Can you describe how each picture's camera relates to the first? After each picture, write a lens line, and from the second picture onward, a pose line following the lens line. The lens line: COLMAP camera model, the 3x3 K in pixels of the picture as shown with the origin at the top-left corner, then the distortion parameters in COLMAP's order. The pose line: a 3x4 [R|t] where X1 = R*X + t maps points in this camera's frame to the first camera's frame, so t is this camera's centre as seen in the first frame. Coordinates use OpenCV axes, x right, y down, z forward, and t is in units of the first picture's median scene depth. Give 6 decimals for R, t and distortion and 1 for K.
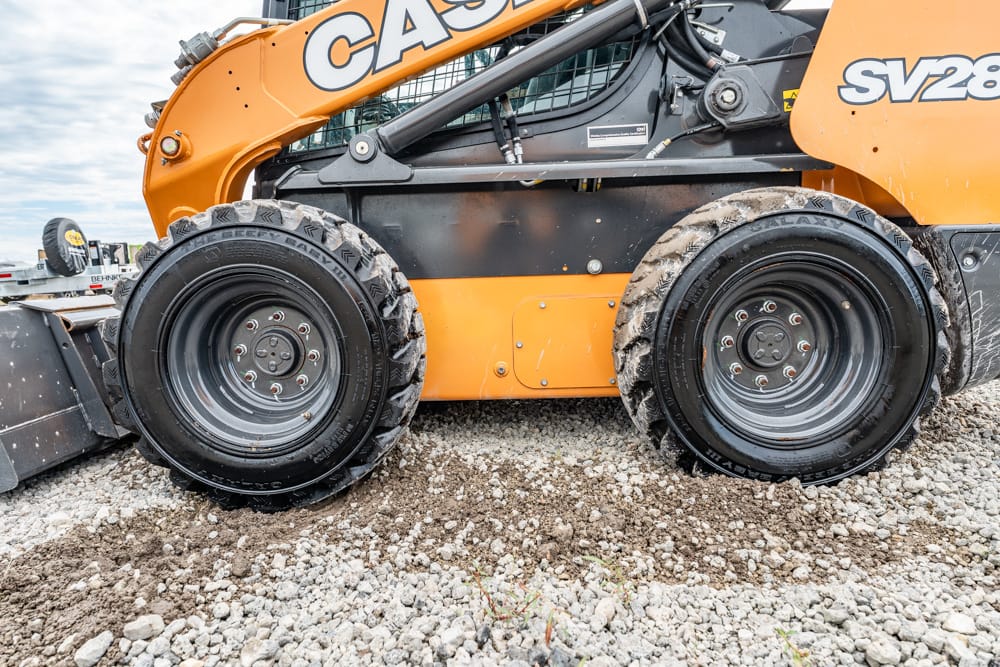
lens RADIAL K [[624.4, 0, 494.4], [0, 624.4, 331.7], [0, 0, 1]] dist [-0.001034, 0.000559]
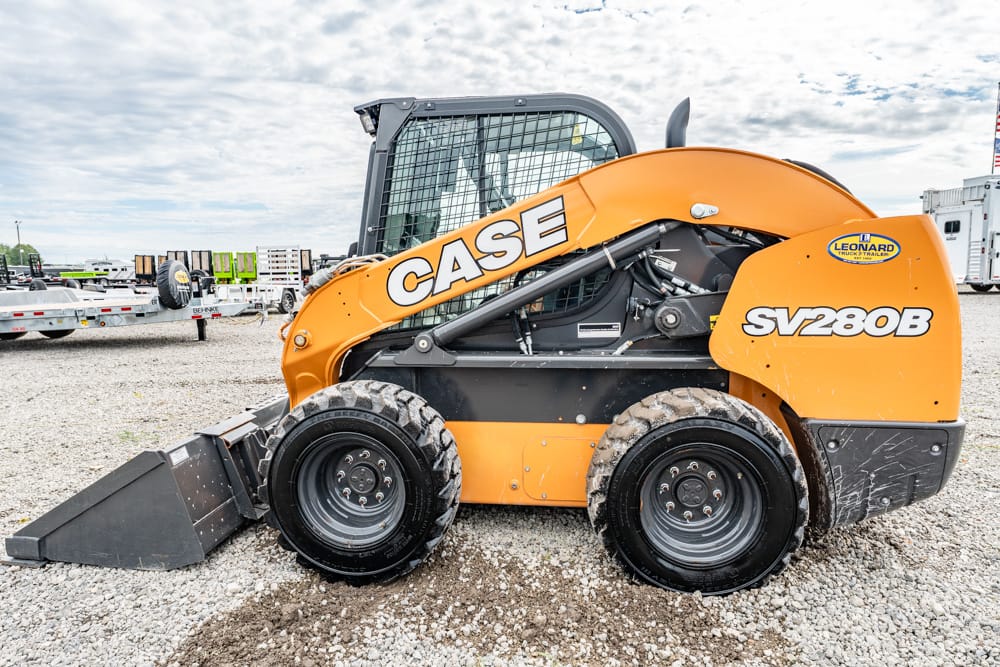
lens RADIAL K [[602.9, 0, 493.2], [0, 602.9, 331.6], [0, 0, 1]] dist [-0.001056, 0.000672]
pose [[0.995886, 0.029251, -0.085767, 0.090273], [-0.029267, 0.999571, 0.001073, -0.371803], [0.085762, 0.001442, 0.996315, -0.488896]]
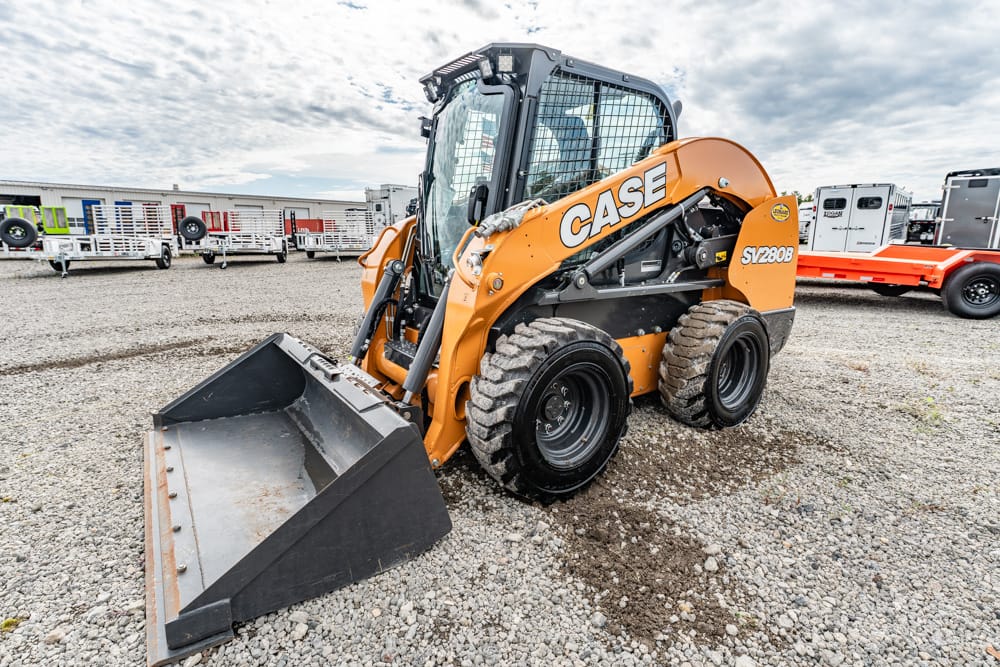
lens RADIAL K [[498.3, 0, 500.0], [0, 498.3, 333.5], [0, 0, 1]] dist [0.001338, -0.000220]
pose [[0.793009, -0.082096, 0.603653, -1.390646], [0.031331, 0.995063, 0.094169, -0.322578], [-0.608404, -0.055764, 0.791666, 0.043371]]
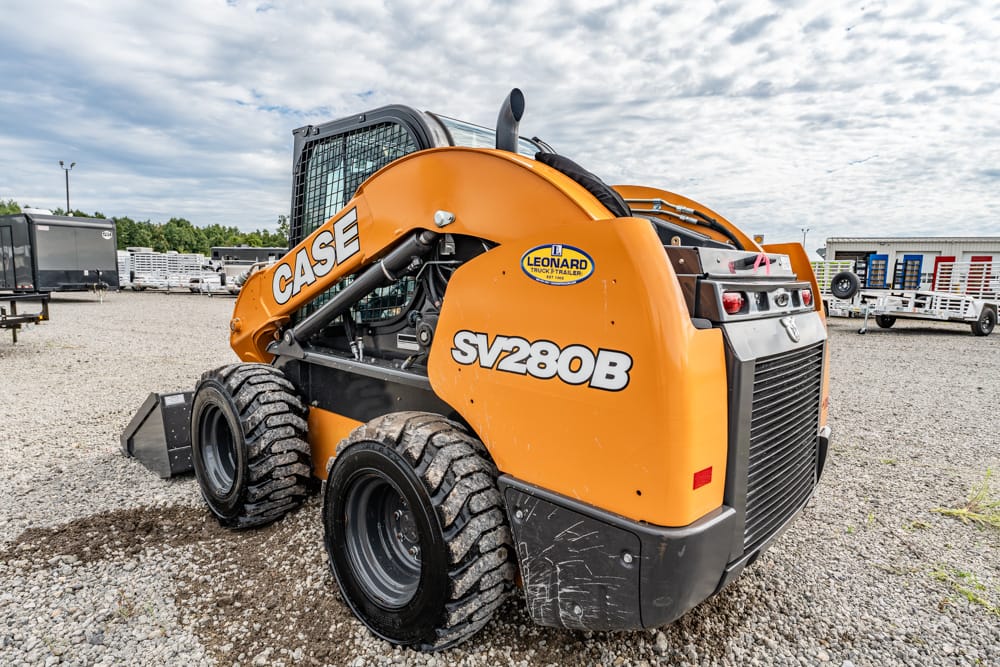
lens RADIAL K [[578.1, 0, 496.9], [0, 578.1, 333.2], [0, 0, 1]] dist [0.000690, 0.000364]
pose [[0.755155, 0.118791, -0.644694, 1.432323], [-0.119373, 0.991920, 0.042946, -0.502841], [0.644587, 0.044528, 0.763234, 0.159890]]
